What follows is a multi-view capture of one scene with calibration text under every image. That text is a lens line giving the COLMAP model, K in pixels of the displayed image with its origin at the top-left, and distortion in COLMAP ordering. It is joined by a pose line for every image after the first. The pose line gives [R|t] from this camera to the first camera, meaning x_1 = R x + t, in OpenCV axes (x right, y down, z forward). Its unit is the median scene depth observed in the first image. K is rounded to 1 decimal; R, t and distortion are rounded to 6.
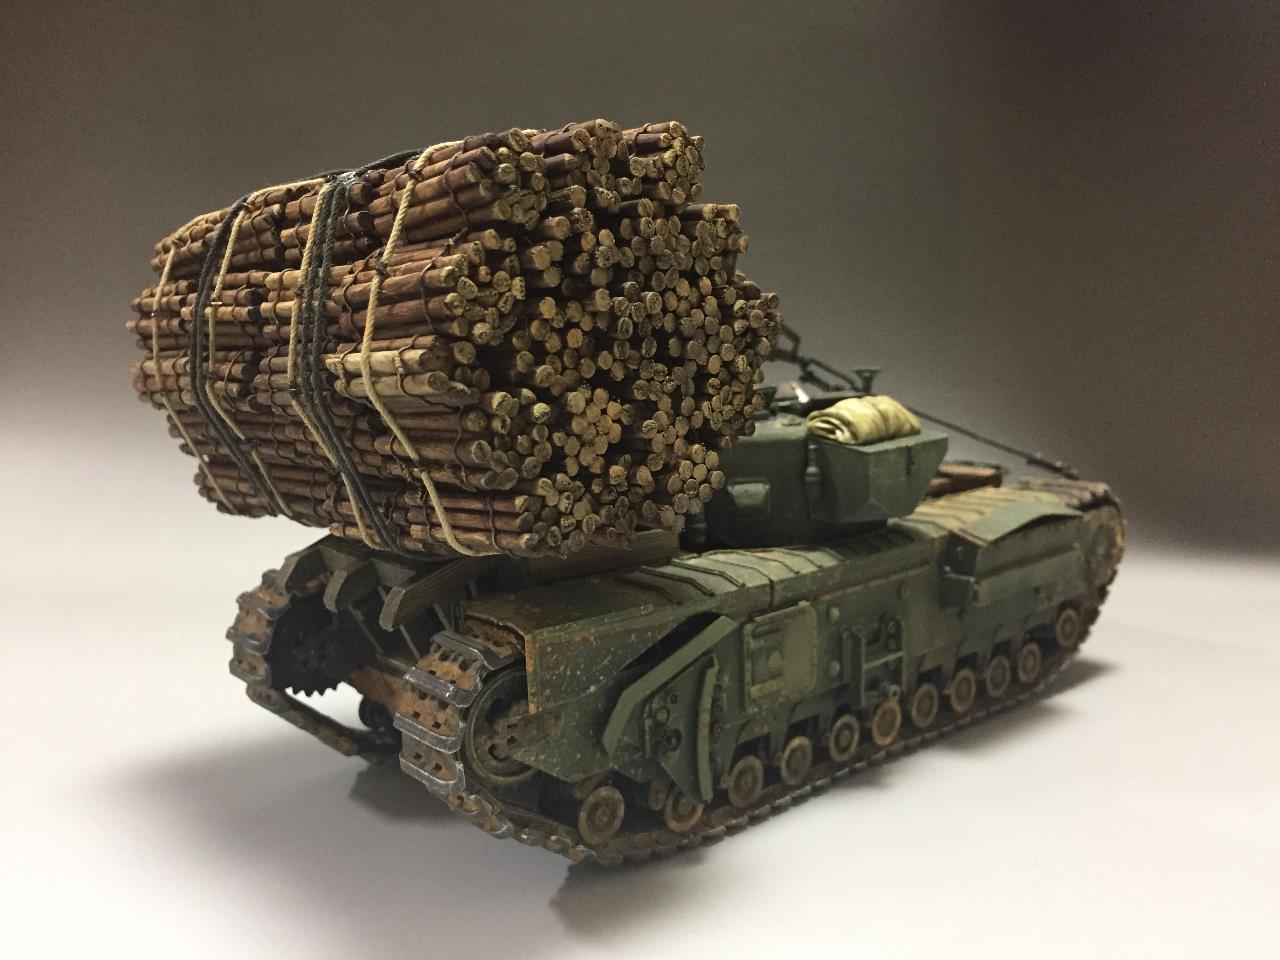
lens RADIAL K [[1133.5, 0, 637.3], [0, 1133.5, 470.1], [0, 0, 1]] dist [0.058471, -0.094500]
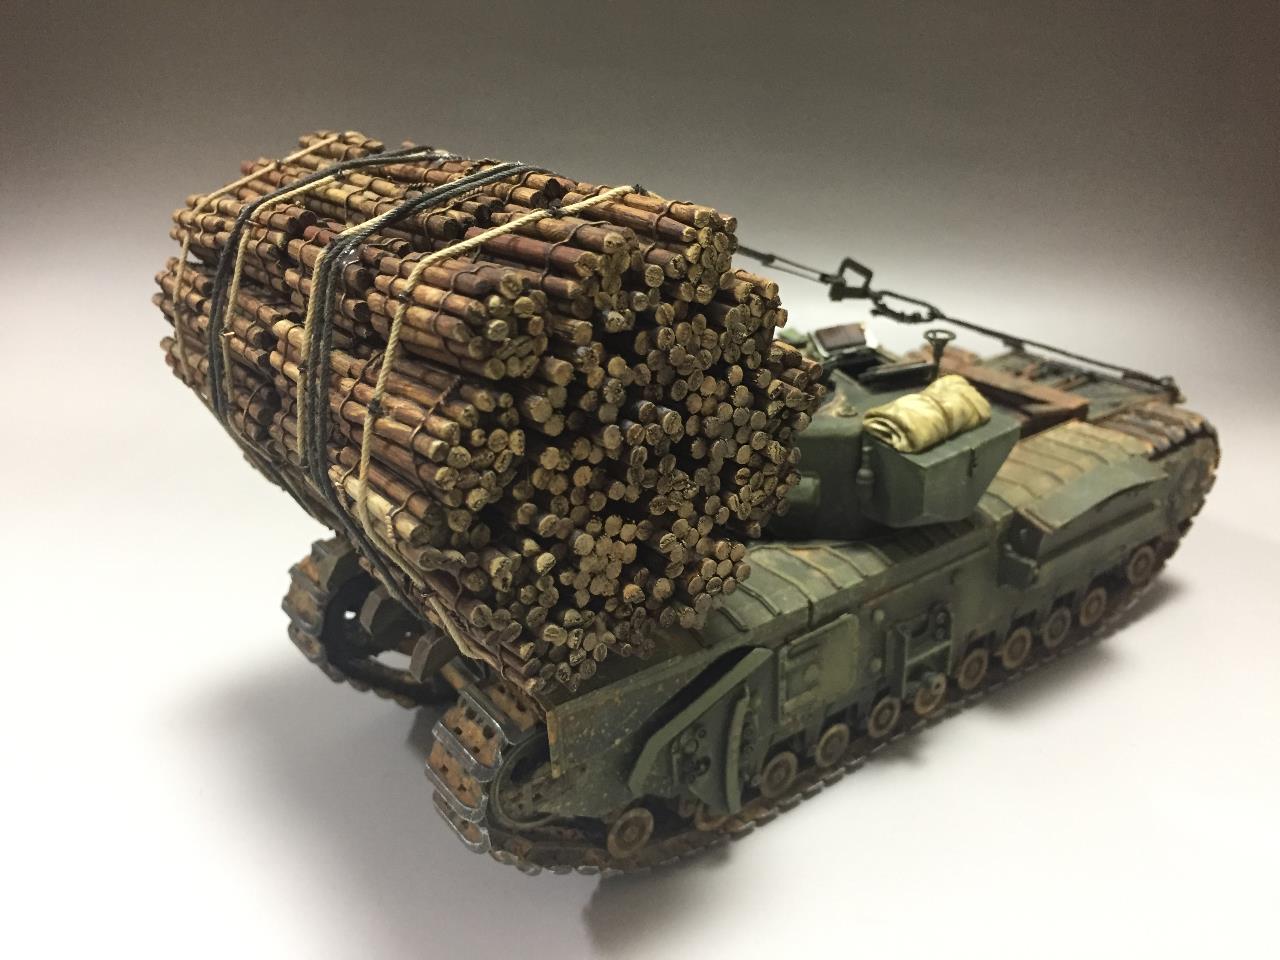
lens RADIAL K [[1133.5, 0, 637.3], [0, 1133.5, 470.1], [0, 0, 1]] dist [0.058471, -0.094500]
pose [[0.995524, 0.028956, -0.089961, 0.063214], [-0.002731, 0.960322, 0.278881, -0.328655], [0.094467, -0.277387, 0.956103, 0.100871]]
